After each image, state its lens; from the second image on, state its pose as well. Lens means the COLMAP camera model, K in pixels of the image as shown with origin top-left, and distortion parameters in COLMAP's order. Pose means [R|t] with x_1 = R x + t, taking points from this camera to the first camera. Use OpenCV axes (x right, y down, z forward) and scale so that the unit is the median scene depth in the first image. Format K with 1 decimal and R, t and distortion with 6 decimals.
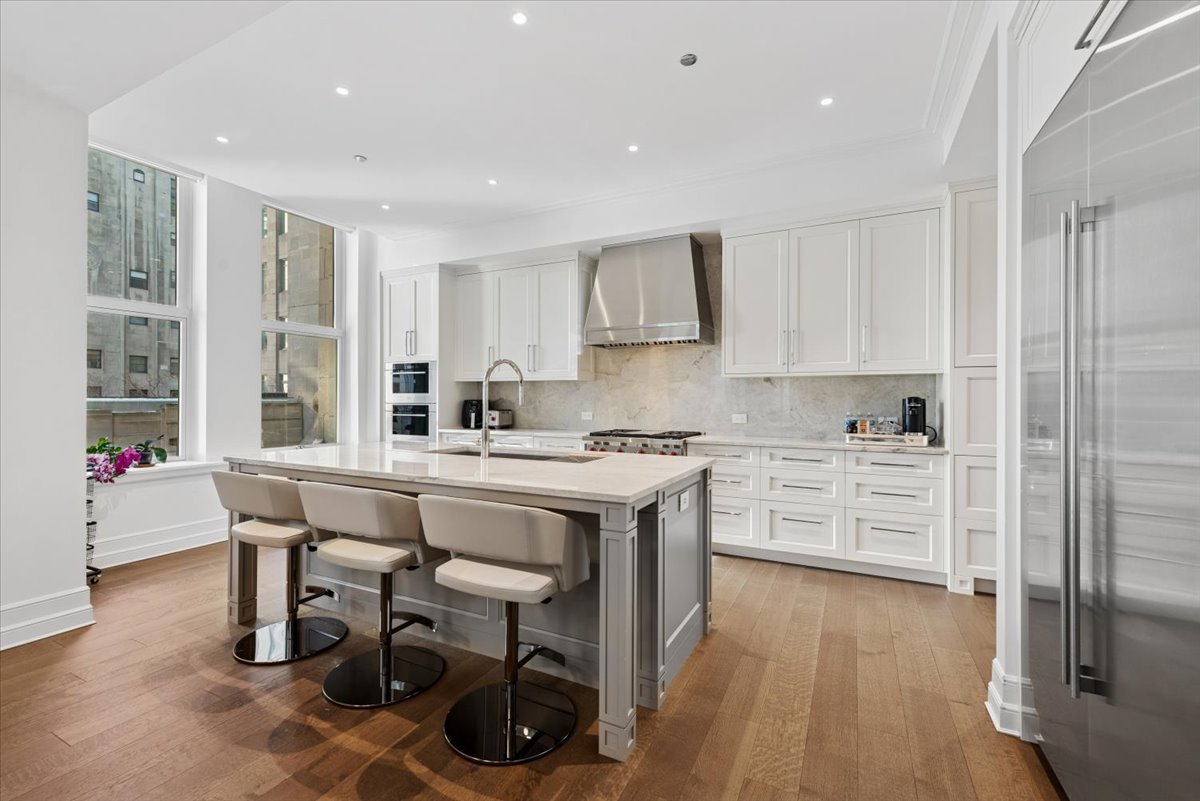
lens RADIAL K [[509.7, 0, 600.2], [0, 509.7, 397.8], [0, 0, 1]] dist [0.000685, -0.000619]
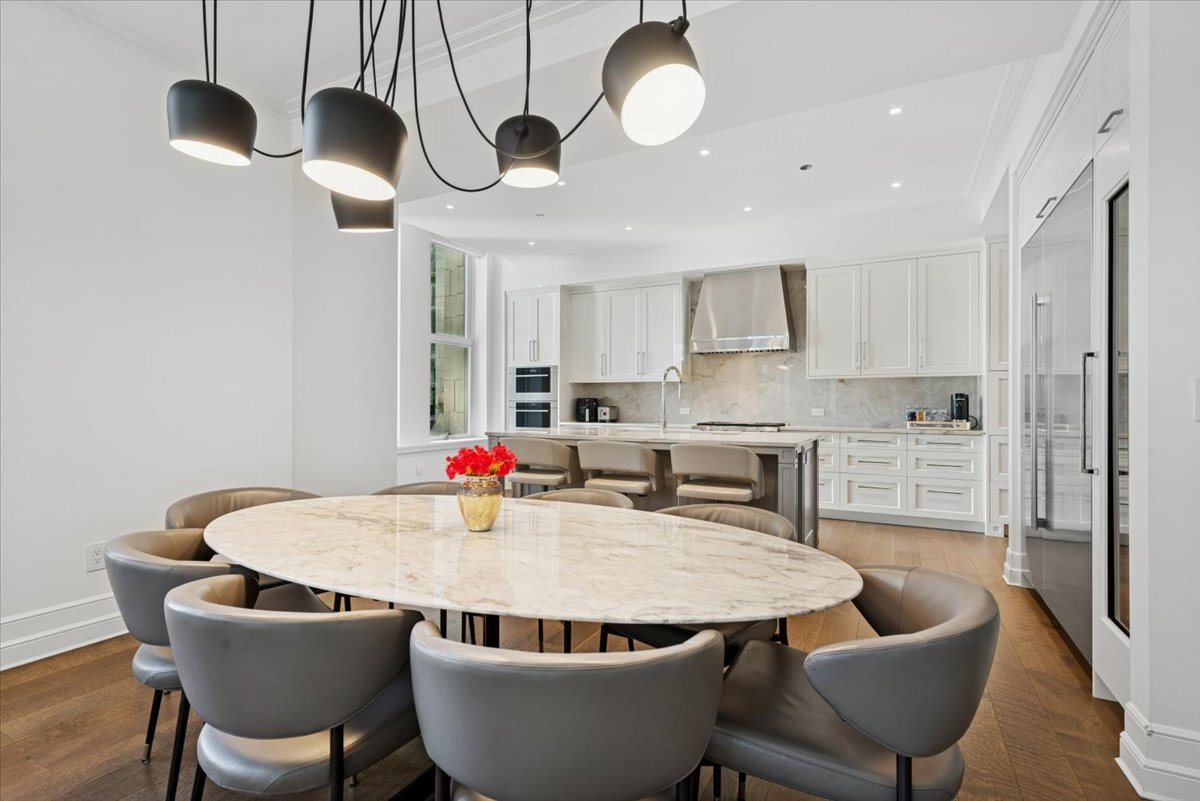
lens RADIAL K [[562.5, 0, 599.8], [0, 562.5, 401.3], [0, 0, 1]] dist [0.005029, 0.000106]
pose [[0.999737, -0.000397, -0.022951, -0.235980], [0.000344, 0.999997, -0.002327, 0.018240], [0.022952, 0.002319, 0.999734, -0.400851]]
